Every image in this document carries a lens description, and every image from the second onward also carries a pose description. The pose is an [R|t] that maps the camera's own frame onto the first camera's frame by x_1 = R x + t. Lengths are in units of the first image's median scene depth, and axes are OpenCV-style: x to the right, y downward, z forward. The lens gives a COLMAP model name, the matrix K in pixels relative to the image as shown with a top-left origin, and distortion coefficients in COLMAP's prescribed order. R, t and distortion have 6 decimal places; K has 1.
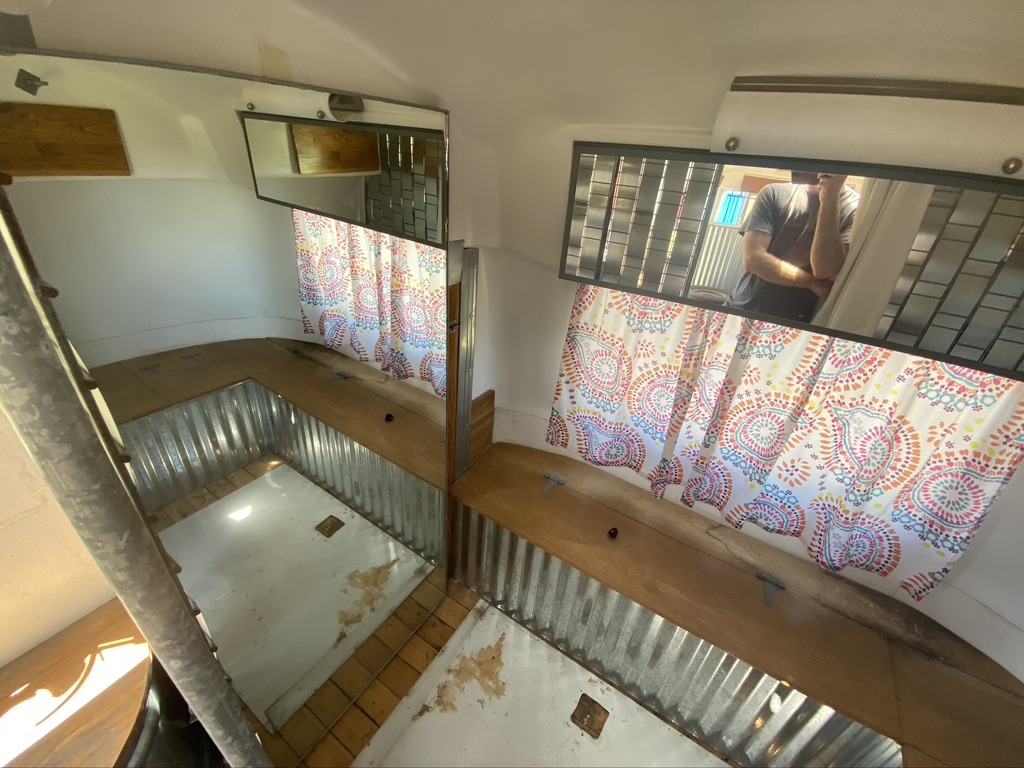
lens RADIAL K [[414.3, 0, 509.6], [0, 414.3, 389.0], [0, 0, 1]] dist [0.053285, -0.036362]
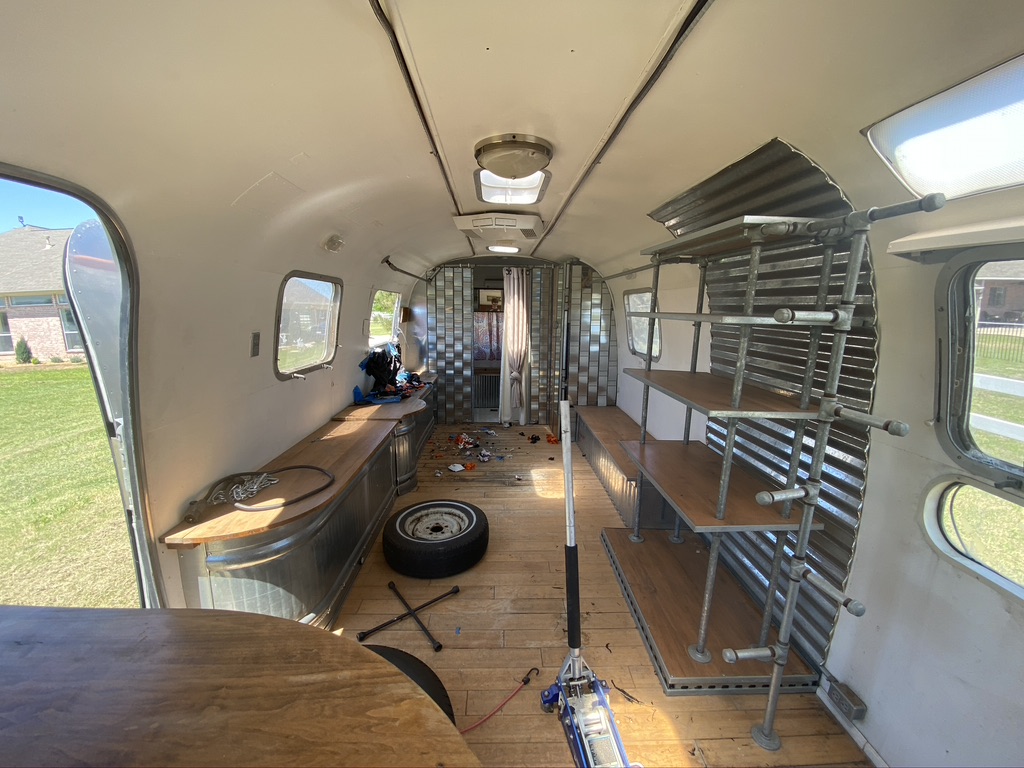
lens RADIAL K [[414.3, 0, 509.6], [0, 414.3, 389.0], [0, 0, 1]] dist [0.053285, -0.036362]
pose [[0.827170, -0.158623, 0.539099, -2.075796], [0.316927, 0.923891, -0.214436, 1.703052], [-0.464055, 0.348230, 0.814487, -2.760561]]
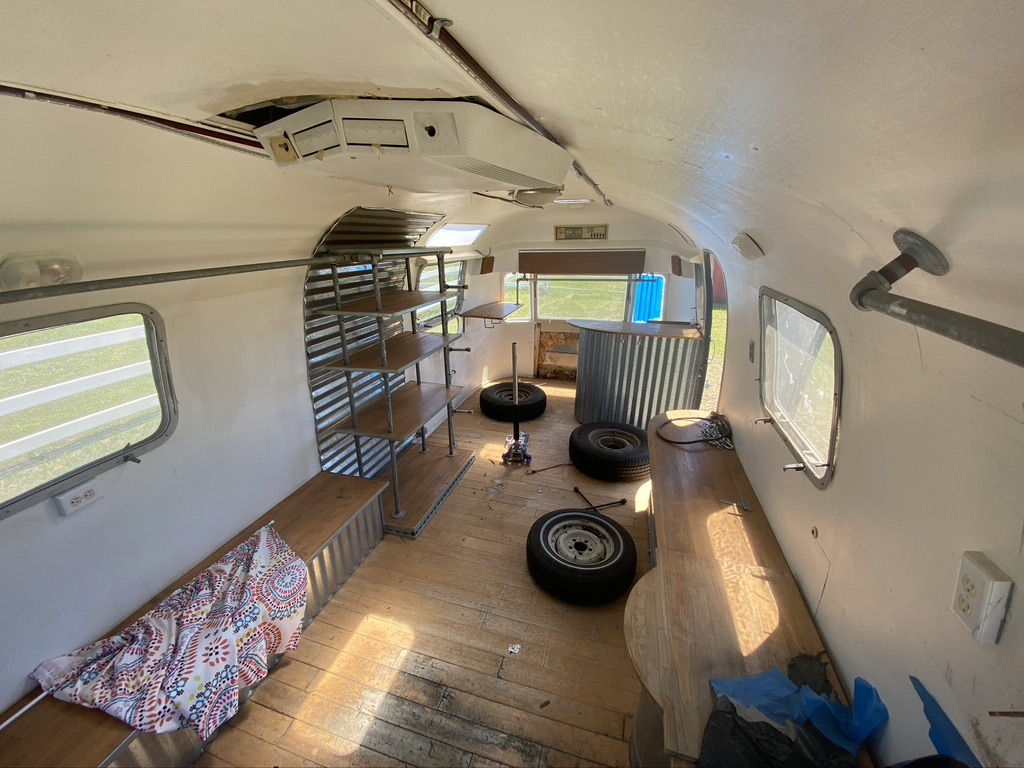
lens RADIAL K [[413.5, 0, 503.1], [0, 413.5, 388.1], [0, 0, 1]] dist [0.050972, -0.036338]
pose [[-0.960550, 0.042311, -0.274871, -0.606339], [-0.184594, 0.642250, 0.743935, 0.017156], [0.208012, 0.765326, -0.609103, -0.287178]]
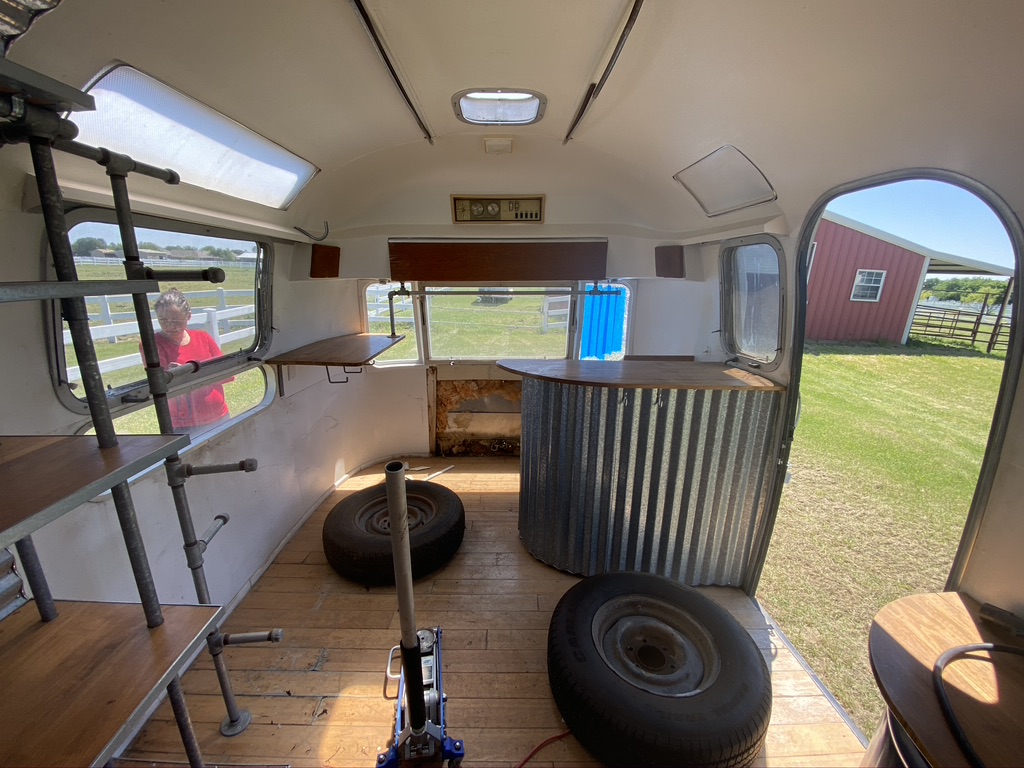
lens RADIAL K [[414.3, 0, 509.6], [0, 414.3, 389.0], [0, 0, 1]] dist [0.053285, -0.036362]
pose [[-0.832793, 0.082005, -0.547477, -1.122421], [-0.330188, 0.720209, 0.610143, 1.037364], [0.444333, 0.688893, -0.572708, -1.507894]]
